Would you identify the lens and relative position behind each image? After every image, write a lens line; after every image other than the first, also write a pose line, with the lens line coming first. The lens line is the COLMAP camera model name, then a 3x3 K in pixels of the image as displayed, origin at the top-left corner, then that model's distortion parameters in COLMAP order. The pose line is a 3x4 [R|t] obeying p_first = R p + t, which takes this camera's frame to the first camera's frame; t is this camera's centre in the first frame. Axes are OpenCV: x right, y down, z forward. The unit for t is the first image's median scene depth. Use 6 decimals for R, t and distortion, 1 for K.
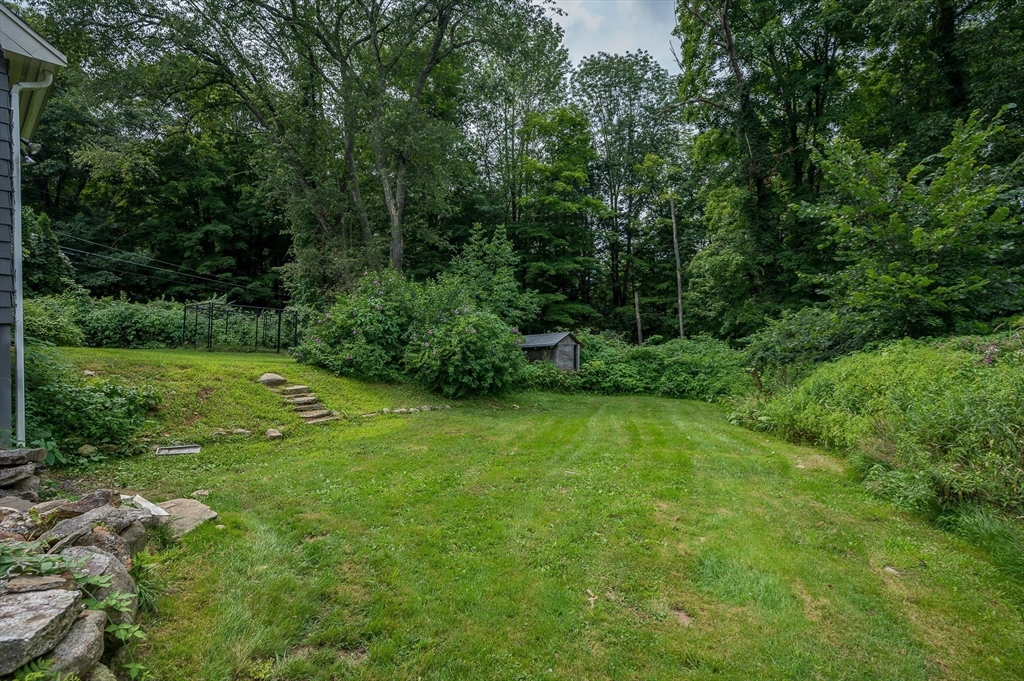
lens RADIAL K [[506.3, 0, 502.3], [0, 506.3, 335.8], [0, 0, 1]] dist [0.001671, -0.000160]
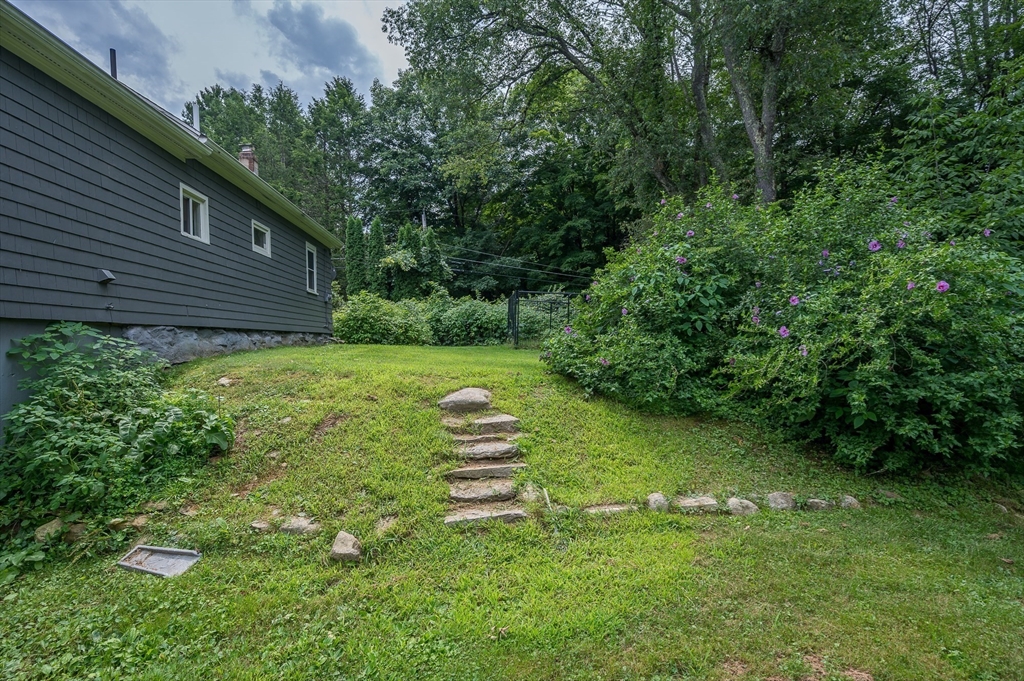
lens RADIAL K [[506.3, 0, 502.3], [0, 506.3, 335.8], [0, 0, 1]] dist [0.001671, -0.000160]
pose [[0.743488, -0.020018, -0.668450, -0.045380], [0.026635, 0.999645, -0.000311, 0.014183], [0.668219, -0.017573, 0.743757, 0.540111]]
